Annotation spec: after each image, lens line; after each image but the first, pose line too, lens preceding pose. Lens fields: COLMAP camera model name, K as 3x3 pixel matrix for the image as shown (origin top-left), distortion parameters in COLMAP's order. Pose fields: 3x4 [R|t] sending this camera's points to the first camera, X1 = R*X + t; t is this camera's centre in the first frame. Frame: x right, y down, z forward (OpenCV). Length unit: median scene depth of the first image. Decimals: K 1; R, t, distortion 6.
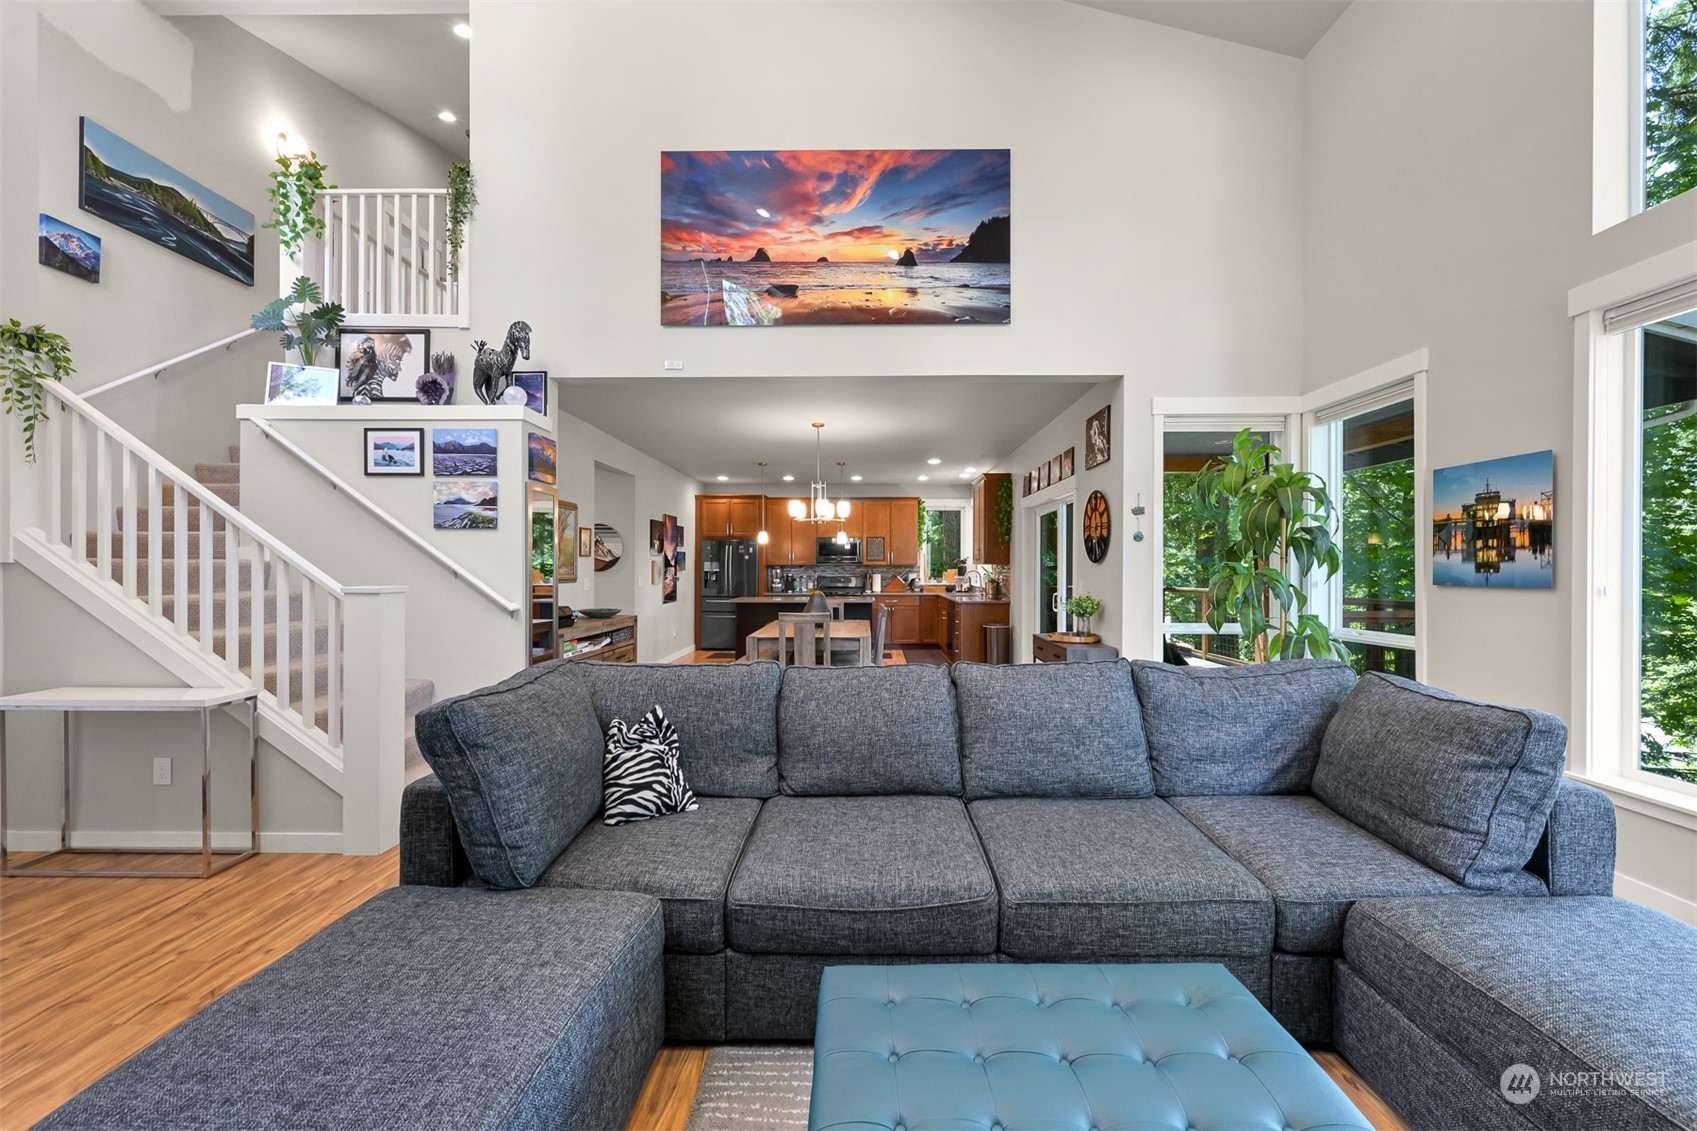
lens RADIAL K [[661.7, 0, 857.1], [0, 661.7, 566.7], [0, 0, 1]] dist [-0.000787, 0.000142]
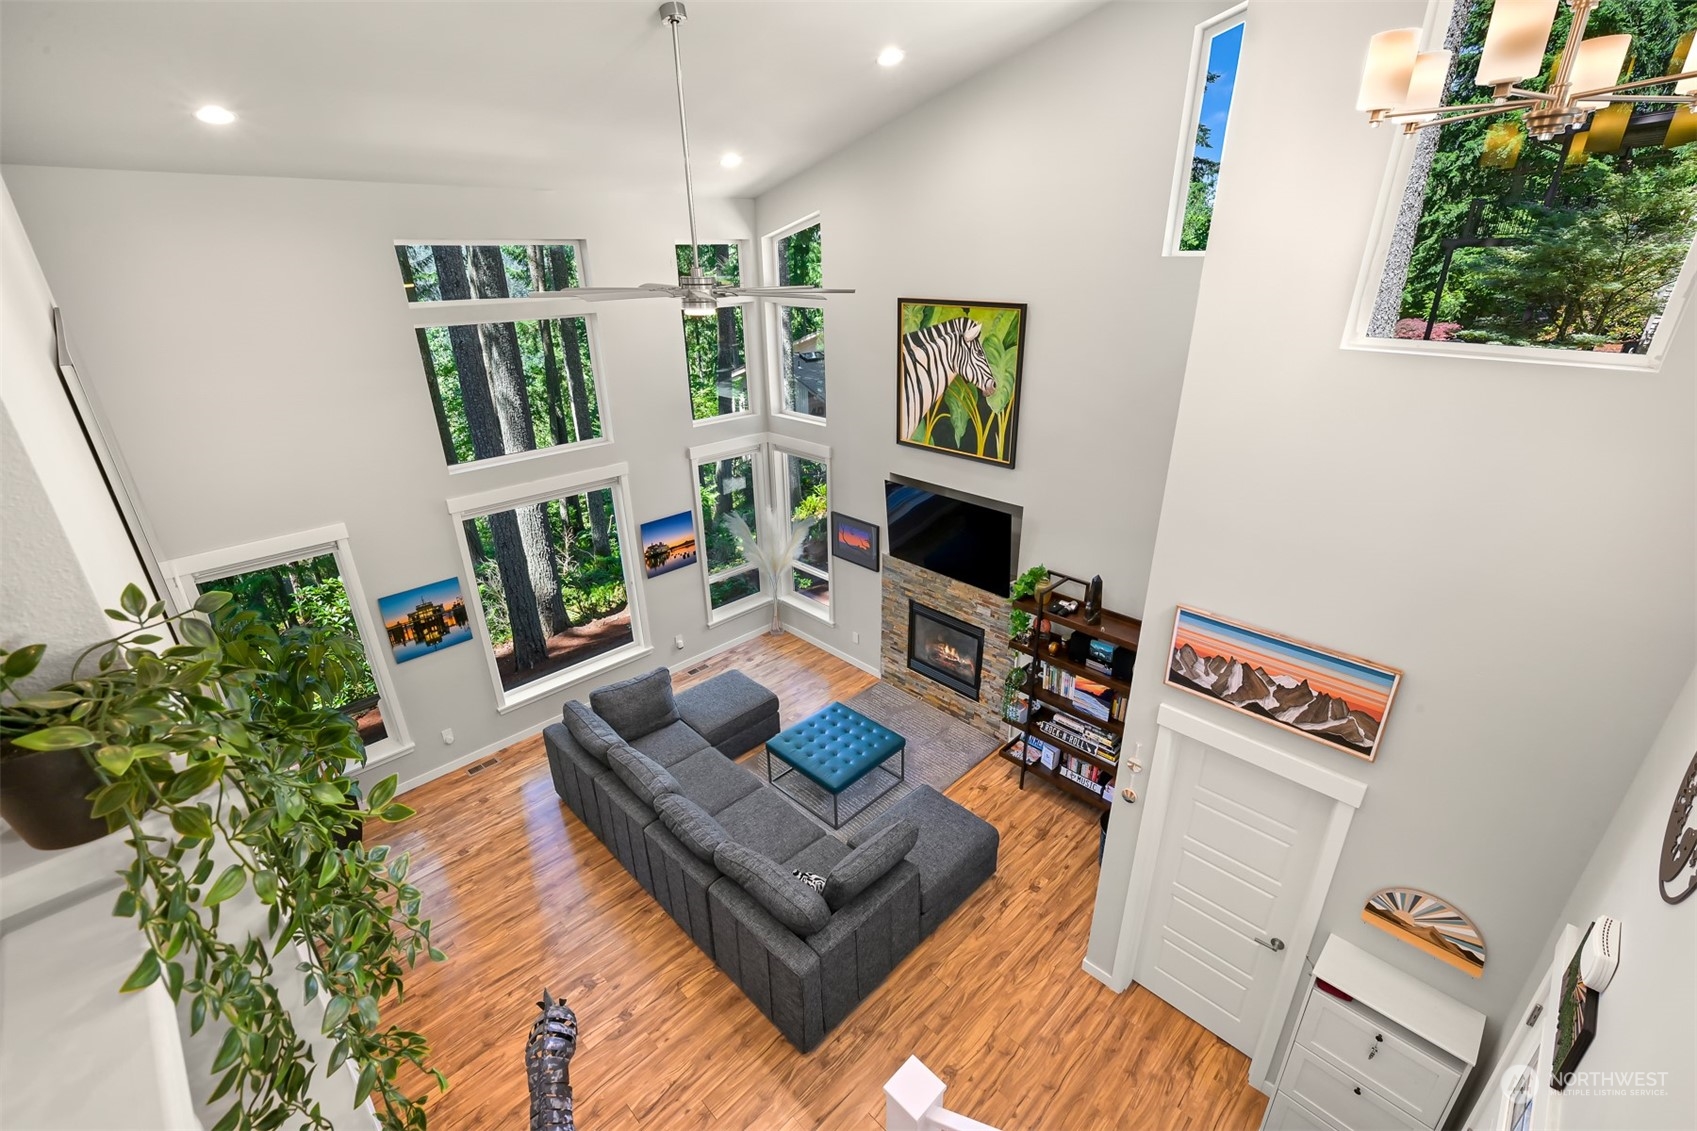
lens RADIAL K [[721.9, 0, 862.2], [0, 721.9, 571.2], [0, 0, 1]] dist [-0.001822, 0.000745]
pose [[-0.723674, -0.276217, 0.632455, -0.734596], [0.003767, 0.914819, 0.403846, -0.661307], [-0.690132, 0.294635, -0.660990, 0.994460]]
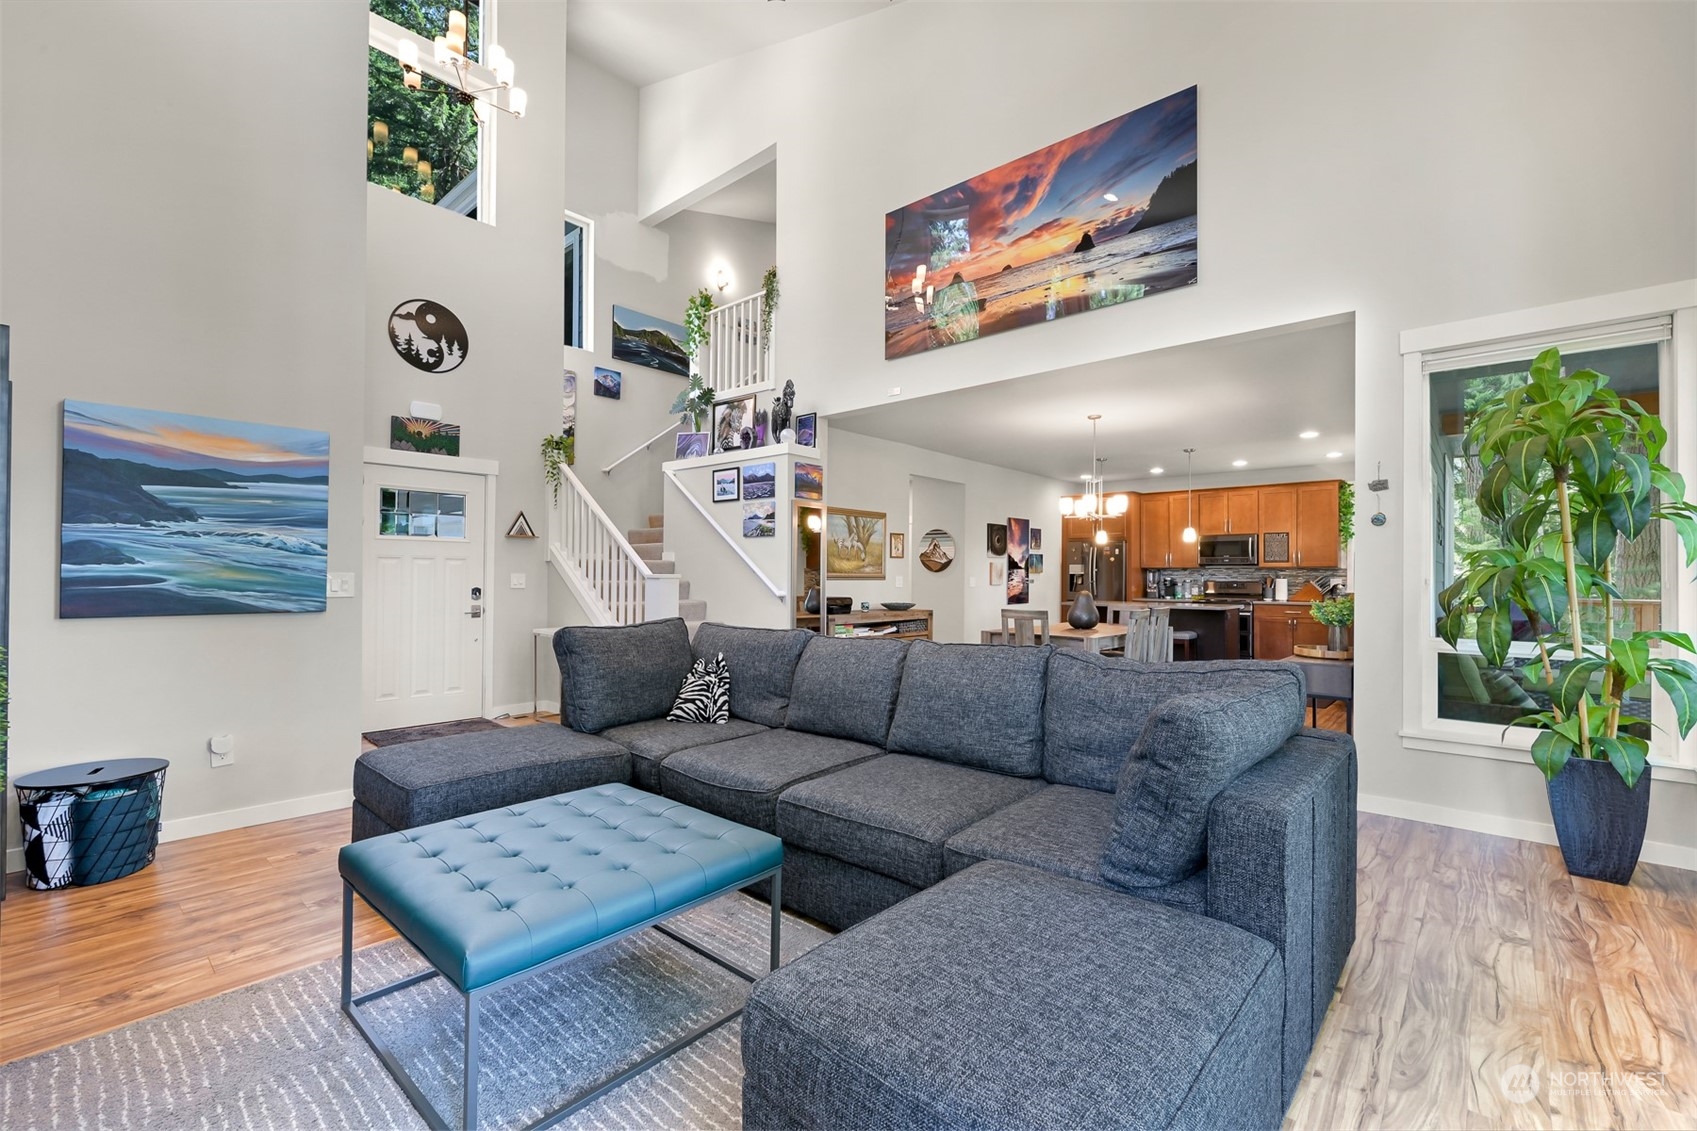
lens RADIAL K [[721.9, 0, 862.8], [0, 721.9, 565.0], [0, 0, 1]] dist [-0.001822, 0.000745]
pose [[0.762674, -0.005596, -0.646759, 0.508048], [-0.003655, 0.999909, -0.012962, 0.018975], [0.646773, 0.012250, 0.762584, -0.006965]]
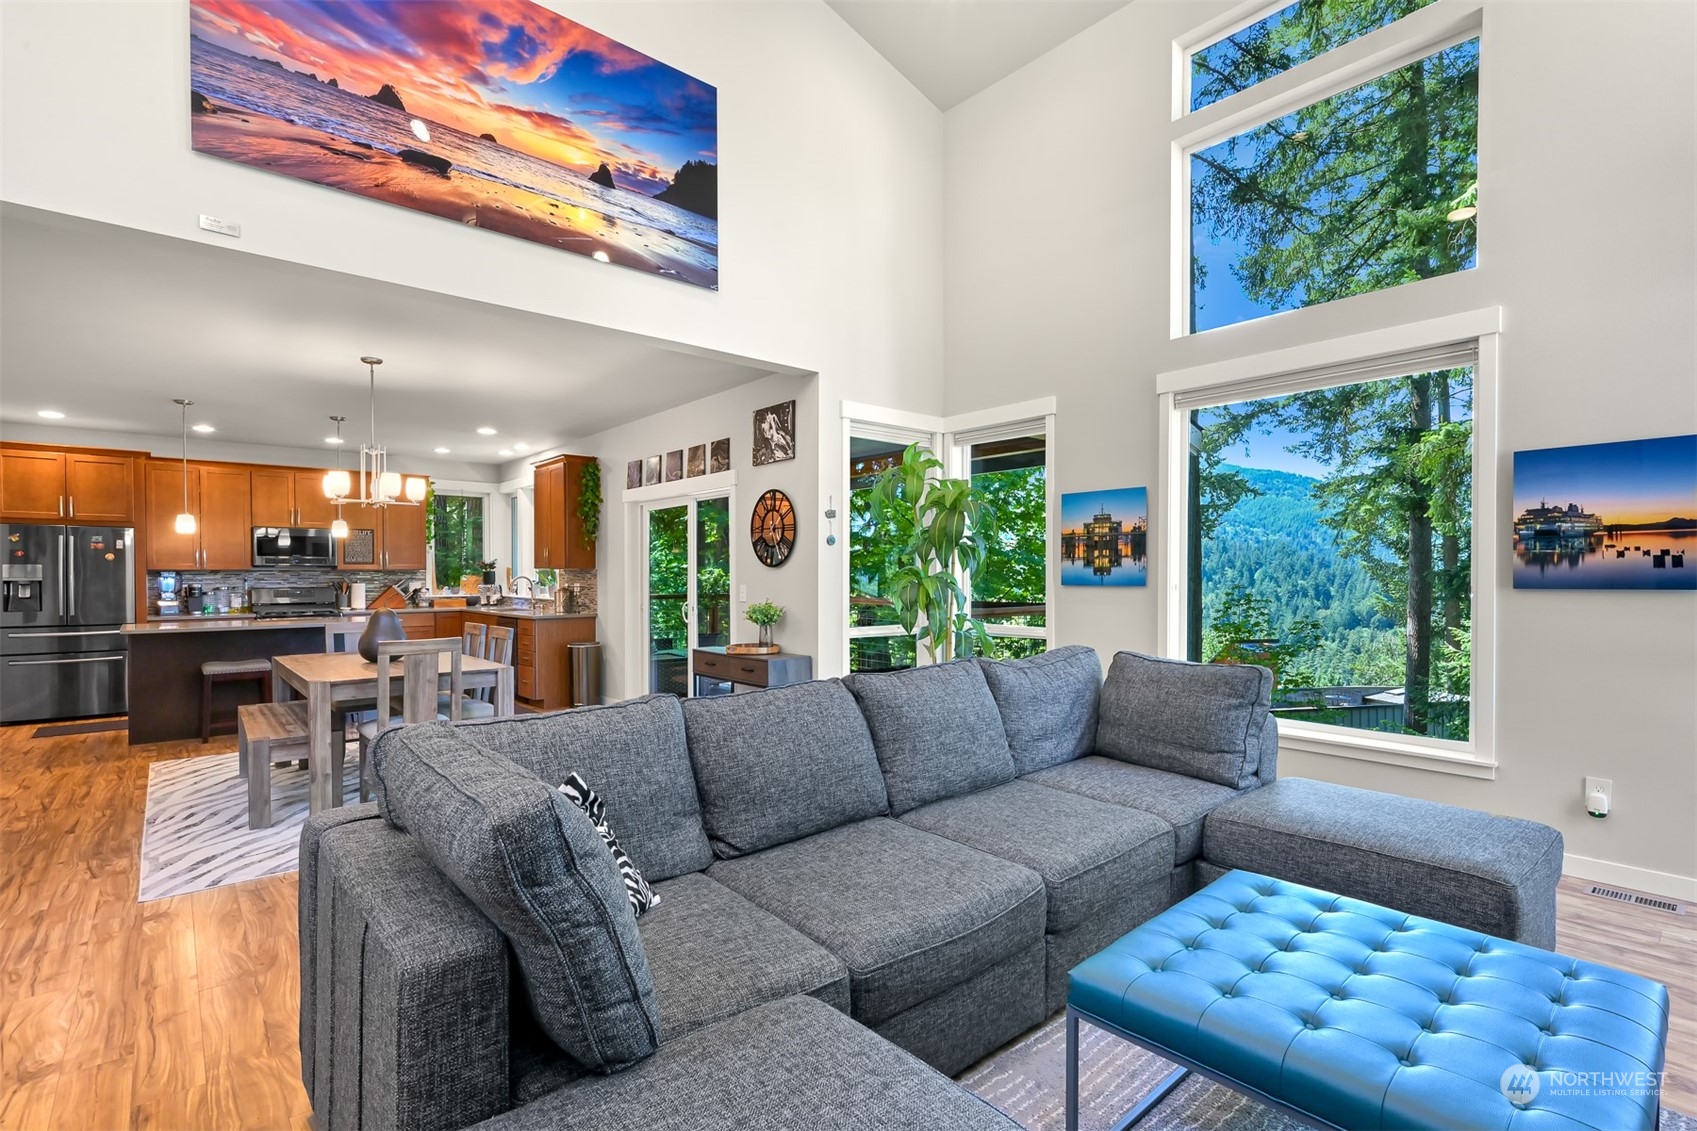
lens RADIAL K [[792.4, 0, 854.9], [0, 792.4, 581.6], [0, 0, 1]] dist [-0.001411, 0.001613]
pose [[0.743687, -0.009303, 0.668464, -0.331839], [0.001719, 0.999926, 0.012003, 0.001566], [-0.668526, -0.007777, 0.743648, 0.103795]]
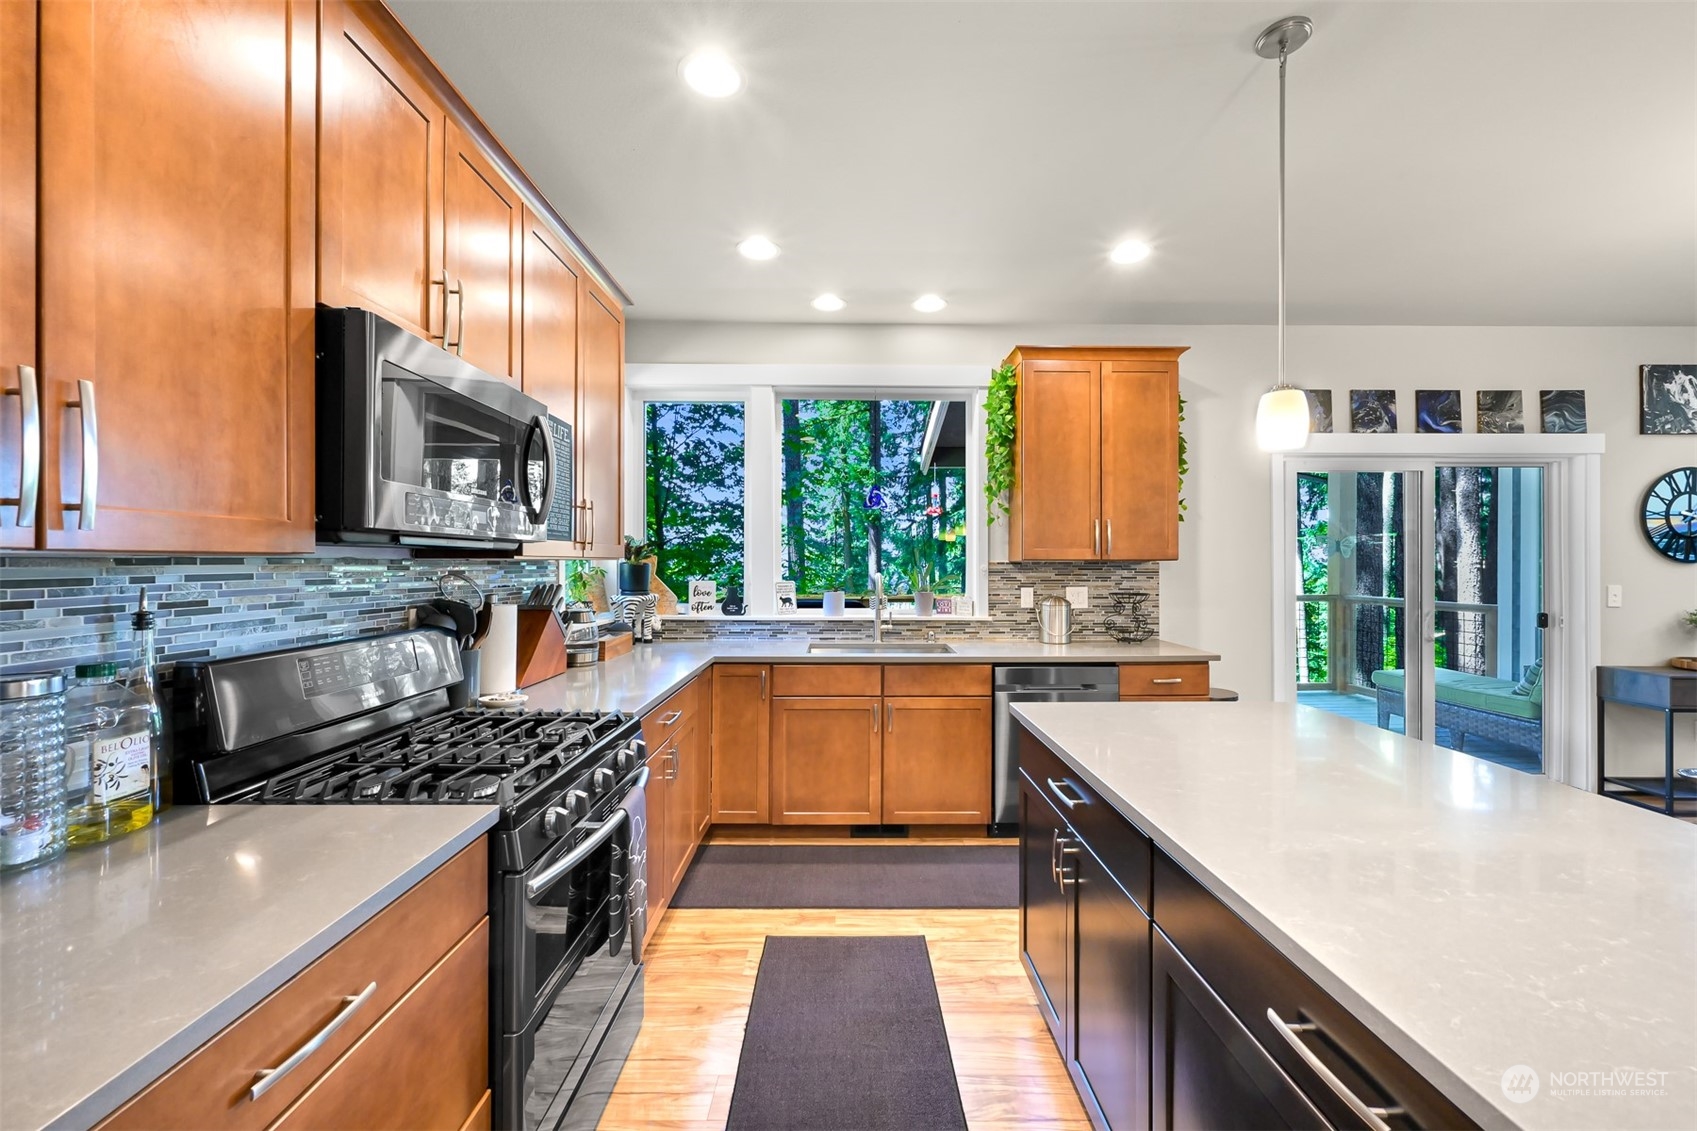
lens RADIAL K [[661.7, 0, 850.9], [0, 661.7, 564.6], [0, 0, 1]] dist [-0.000787, 0.000142]
pose [[-0.018834, -0.000991, 0.999822, -0.418288], [-0.002967, 0.999995, 0.000936, -0.001759], [-0.999818, -0.002949, -0.018837, 2.187420]]
